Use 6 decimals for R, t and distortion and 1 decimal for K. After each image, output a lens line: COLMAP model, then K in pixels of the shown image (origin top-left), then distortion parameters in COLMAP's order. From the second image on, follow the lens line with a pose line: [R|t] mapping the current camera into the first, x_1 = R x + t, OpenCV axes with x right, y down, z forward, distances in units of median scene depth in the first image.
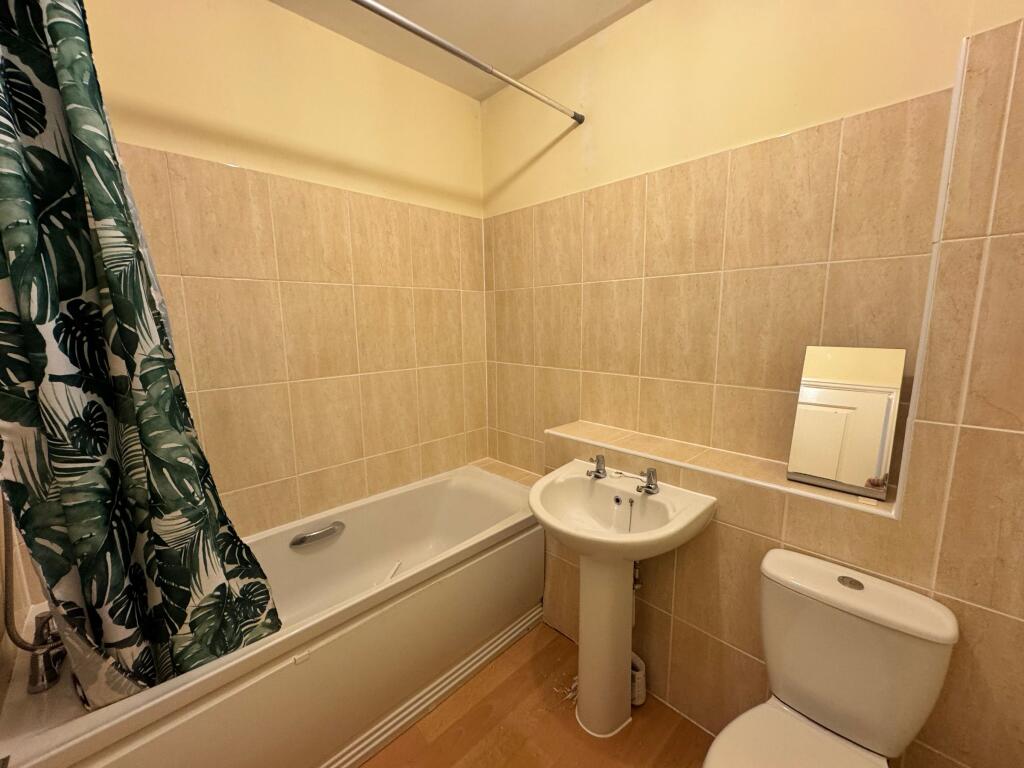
lens RADIAL K [[410.6, 0, 511.7], [0, 410.6, 383.6], [0, 0, 1]] dist [-0.001919, -0.000271]
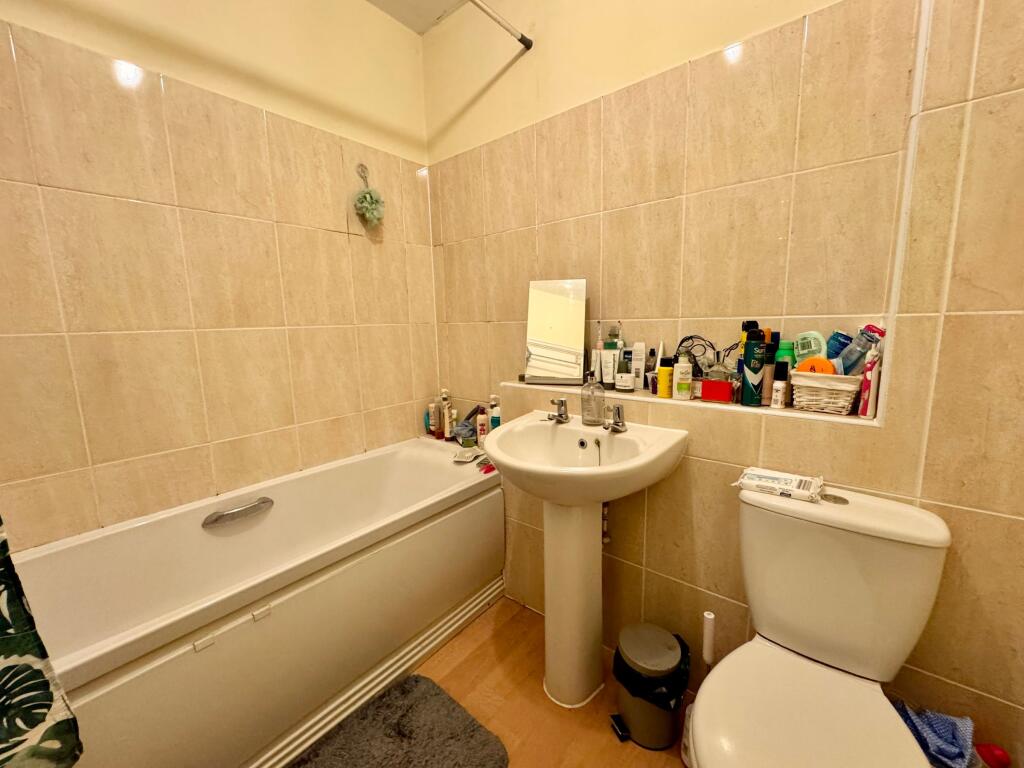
lens RADIAL K [[410.6, 0, 512.6], [0, 410.6, 384.6], [0, 0, 1]] dist [-0.001919, -0.000271]
pose [[0.994001, -0.028228, 0.105667, 0.012690], [0.028594, 0.999589, -0.001953, 0.145072], [-0.105568, 0.004963, 0.994400, 0.110902]]
